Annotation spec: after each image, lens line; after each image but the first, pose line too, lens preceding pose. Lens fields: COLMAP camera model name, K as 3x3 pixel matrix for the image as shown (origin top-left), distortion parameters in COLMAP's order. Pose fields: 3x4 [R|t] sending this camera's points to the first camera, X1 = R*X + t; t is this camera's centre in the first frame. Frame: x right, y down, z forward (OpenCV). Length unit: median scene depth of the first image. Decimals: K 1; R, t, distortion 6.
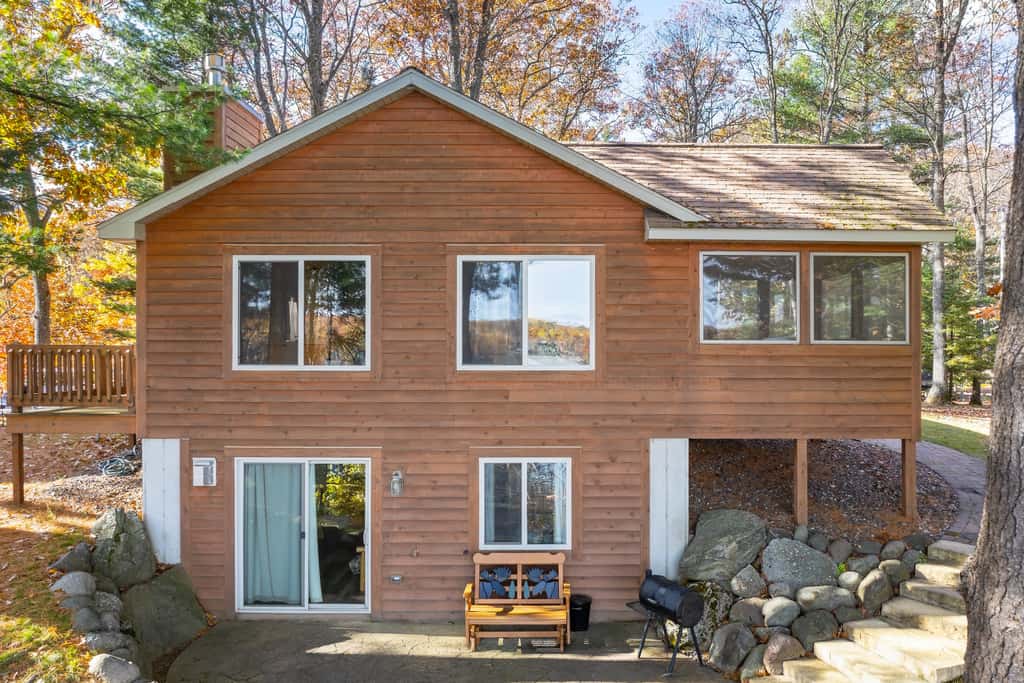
lens RADIAL K [[740.4, 0, 512.0], [0, 740.4, 341.5], [0, 0, 1]] dist [-0.013975, -0.000900]
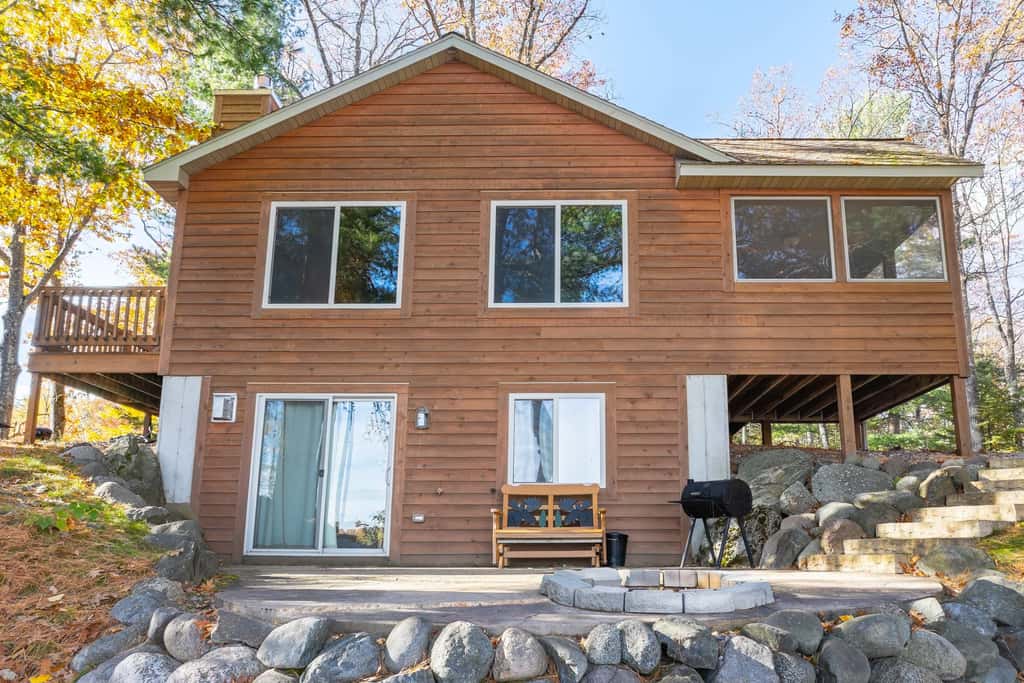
lens RADIAL K [[756.5, 0, 513.9], [0, 756.5, 419.8], [0, 0, 1]] dist [-0.010309, -0.004575]
pose [[0.999751, 0.014683, -0.016802, -0.021136], [-0.017626, 0.981408, -0.191124, 0.379074], [0.013683, 0.191373, 0.981422, 0.038643]]
